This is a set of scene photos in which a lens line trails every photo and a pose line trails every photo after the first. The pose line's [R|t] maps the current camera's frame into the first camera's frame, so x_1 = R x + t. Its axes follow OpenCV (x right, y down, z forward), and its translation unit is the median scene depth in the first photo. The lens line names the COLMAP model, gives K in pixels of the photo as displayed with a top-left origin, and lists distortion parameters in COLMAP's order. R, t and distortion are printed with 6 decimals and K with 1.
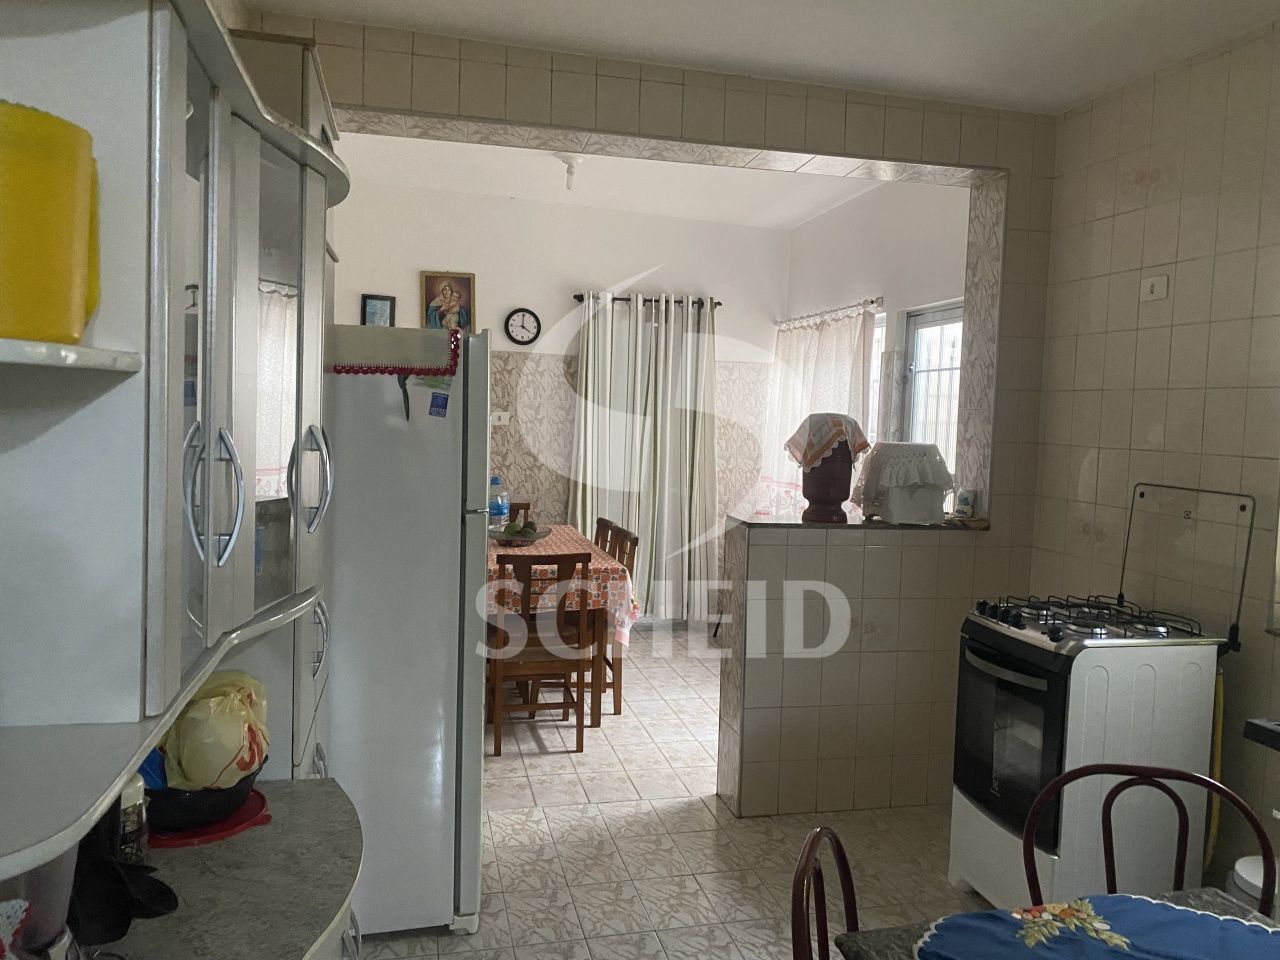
lens RADIAL K [[985.0, 0, 640.0], [0, 985.0, 480.0], [0, 0, 1]] dist [0.121816, -0.000566]
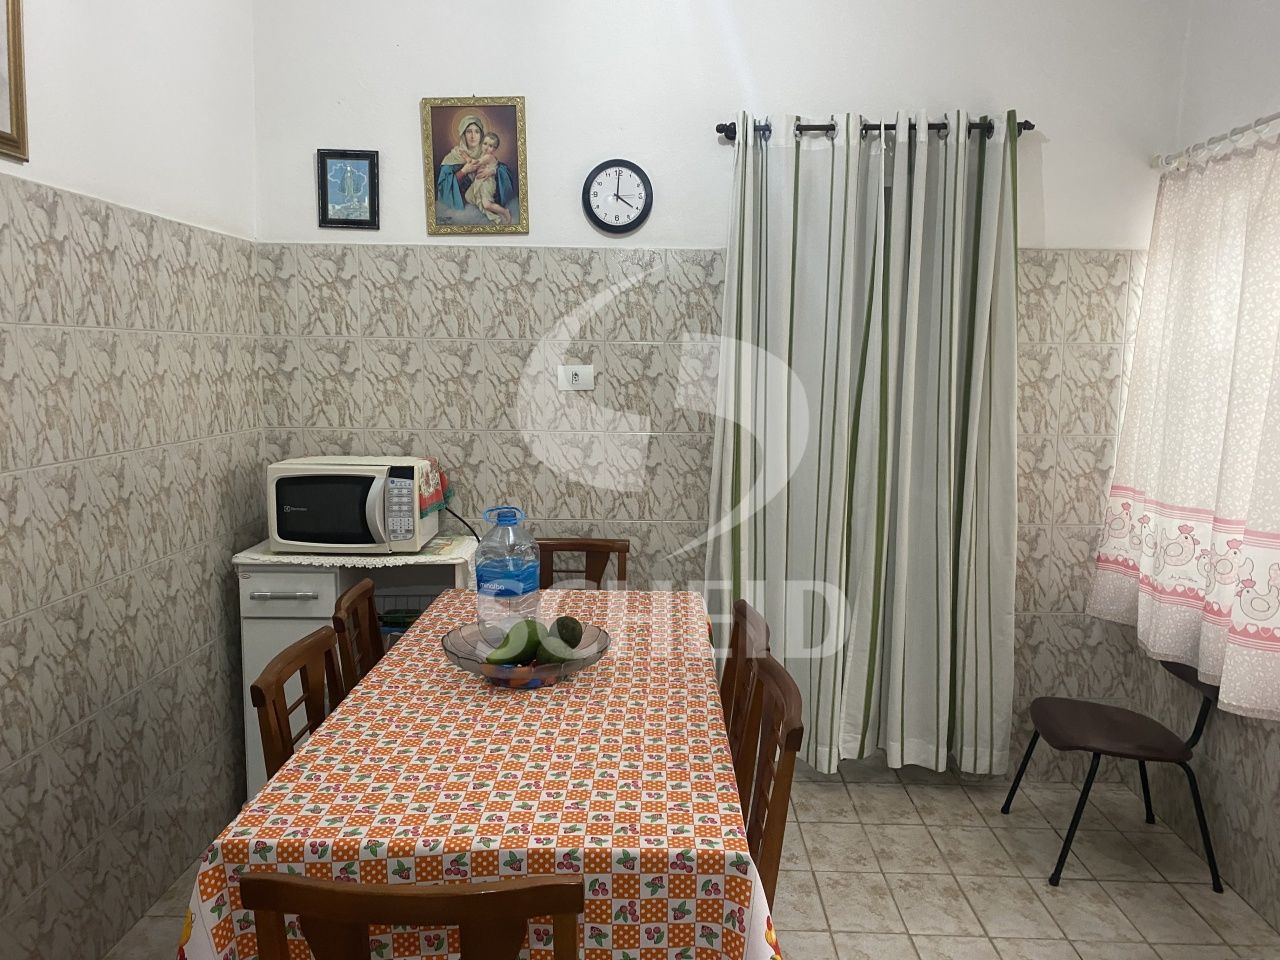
lens RADIAL K [[976.3, 0, 645.8], [0, 976.3, 482.8], [0, 0, 1]] dist [0.030124, -0.046022]
pose [[0.966917, 0.012162, -0.254800, 0.025684], [0.005352, 0.997676, 0.067928, -0.040919], [0.255034, -0.067045, 0.964605, 0.499204]]
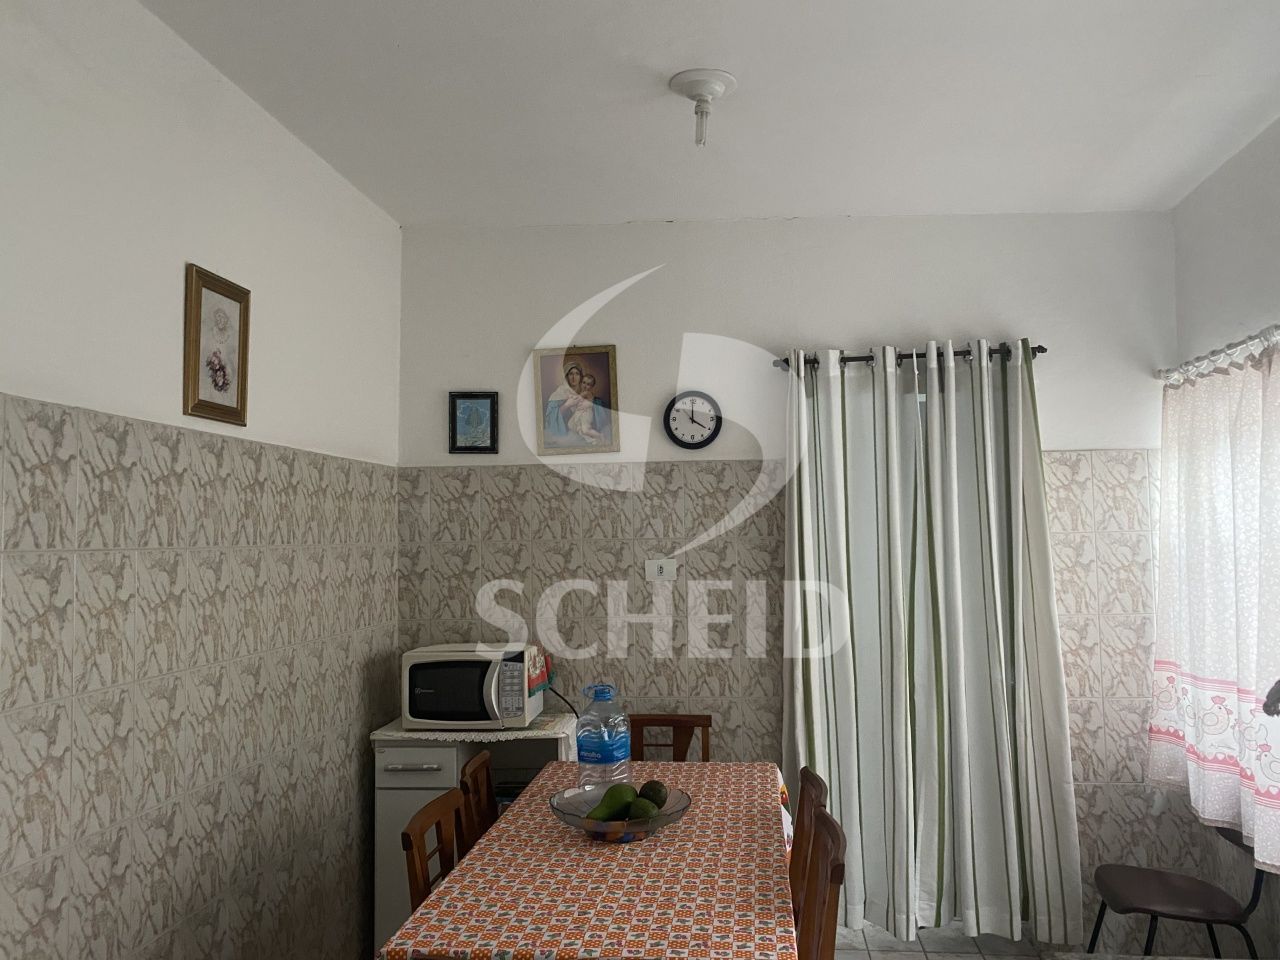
lens RADIAL K [[968.5, 0, 650.8], [0, 968.5, 479.7], [0, 0, 1]] dist [0.104108, -0.165403]
pose [[0.939563, -0.066563, -0.335842, 0.055741], [0.026843, 0.992222, -0.121556, -0.044878], [0.341321, 0.105195, 0.934042, 0.426524]]
